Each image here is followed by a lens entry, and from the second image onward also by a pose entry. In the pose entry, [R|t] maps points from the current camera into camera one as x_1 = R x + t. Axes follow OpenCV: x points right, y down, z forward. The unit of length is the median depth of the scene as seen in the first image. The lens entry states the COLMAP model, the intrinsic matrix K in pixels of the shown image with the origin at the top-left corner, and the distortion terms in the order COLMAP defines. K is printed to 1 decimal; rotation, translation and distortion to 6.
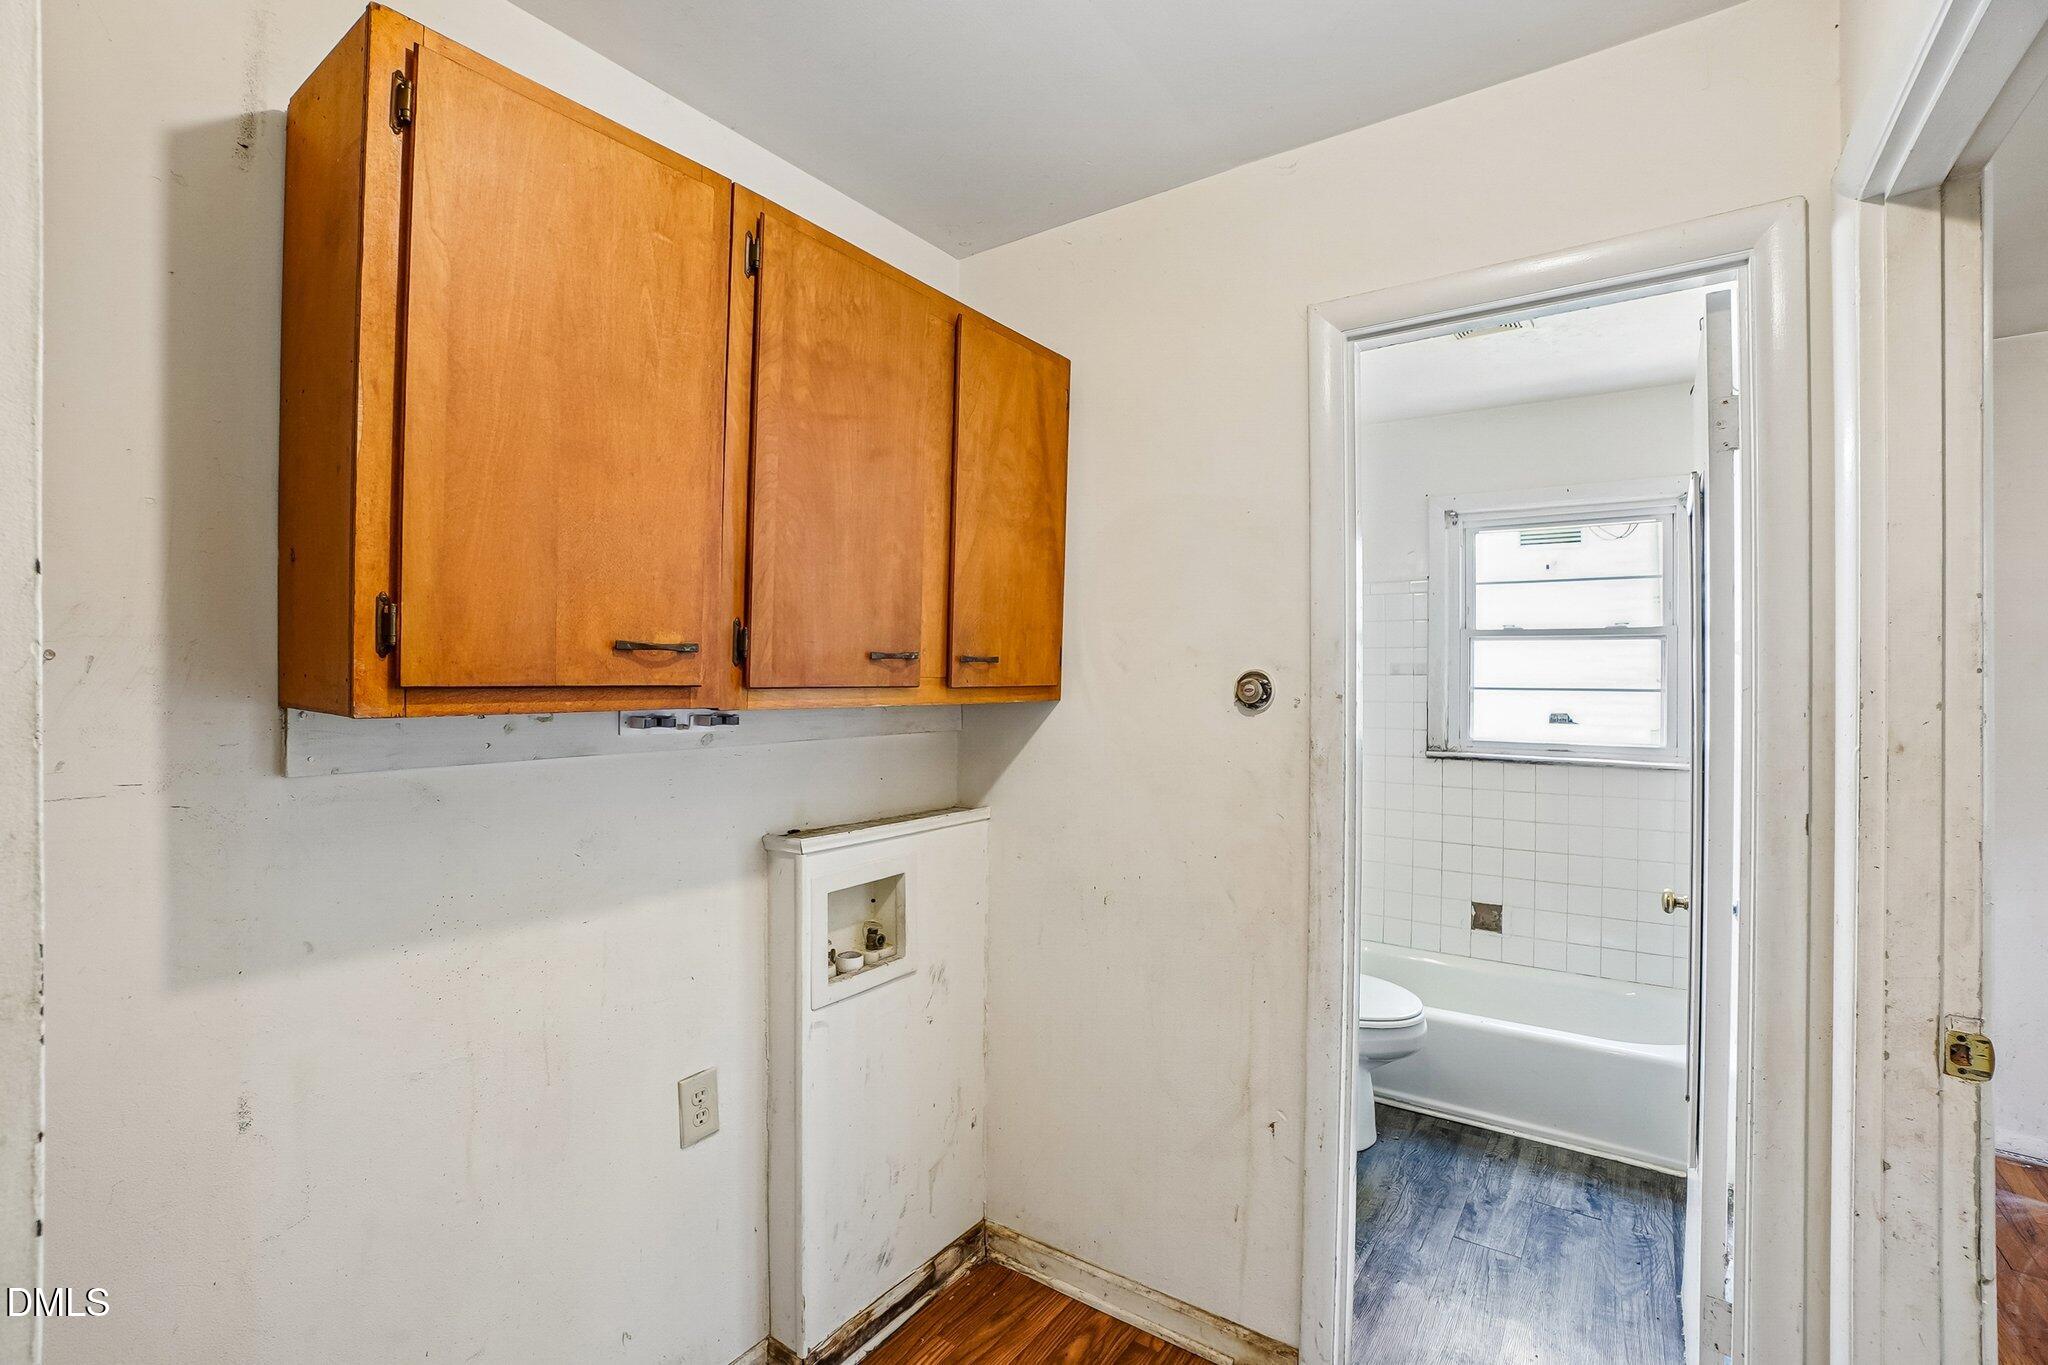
lens RADIAL K [[931.8, 0, 1023.8], [0, 931.8, 668.8], [0, 0, 1]] dist [-0.036283, 0.011039]
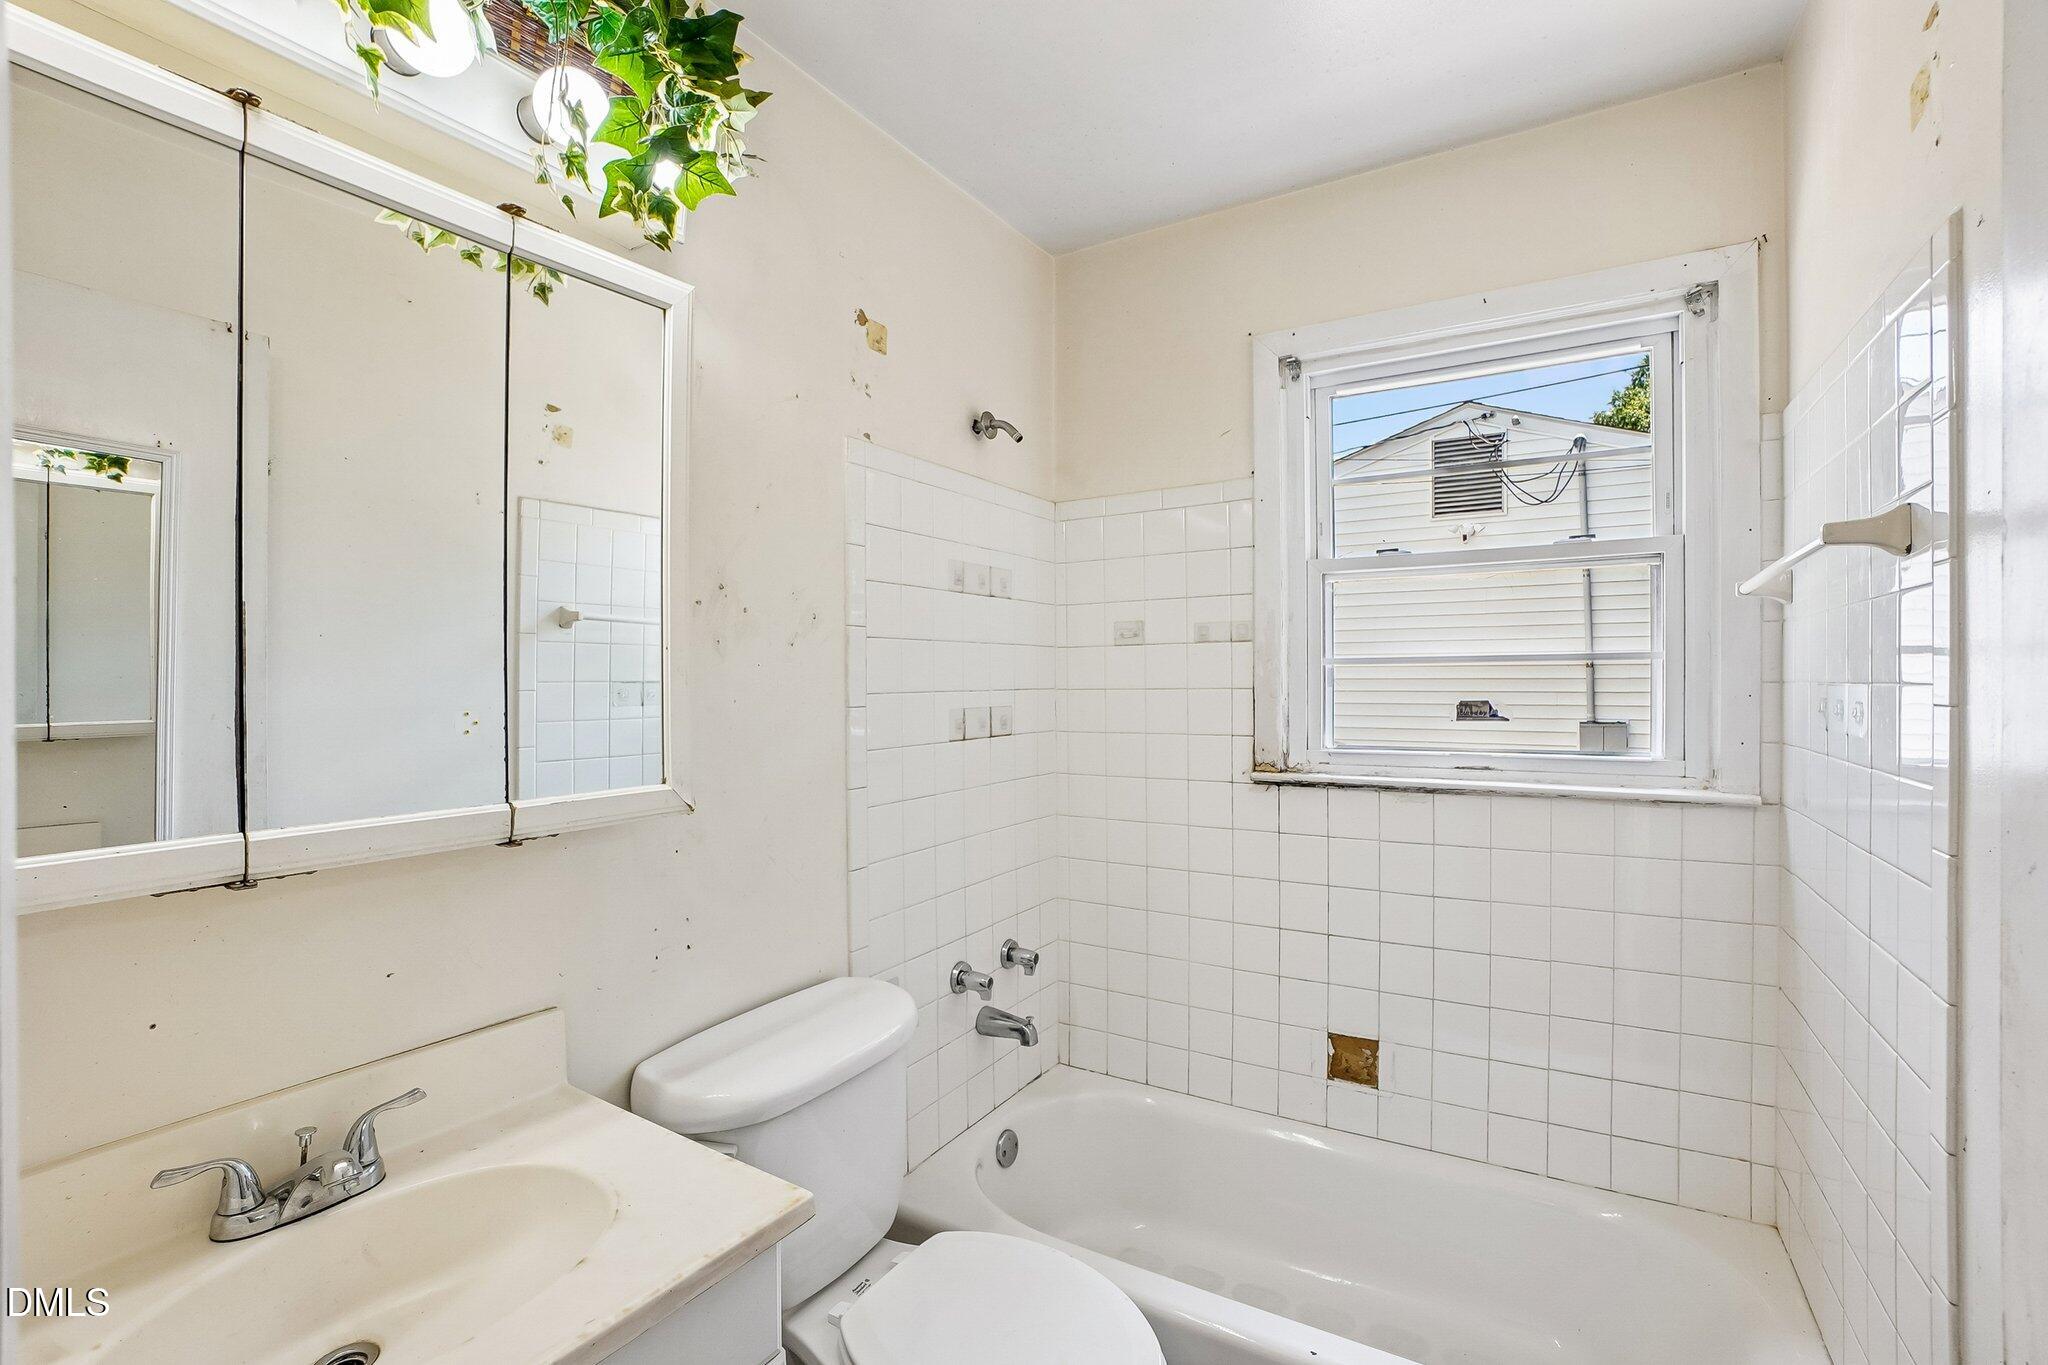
lens RADIAL K [[931.8, 0, 1020.8], [0, 931.8, 693.5], [0, 0, 1]] dist [-0.036283, 0.011039]
pose [[0.997771, -0.017574, 0.064382, 0.264200], [0.016235, 0.999642, 0.021264, 0.025912], [-0.064733, -0.020172, 0.997699, 0.446930]]
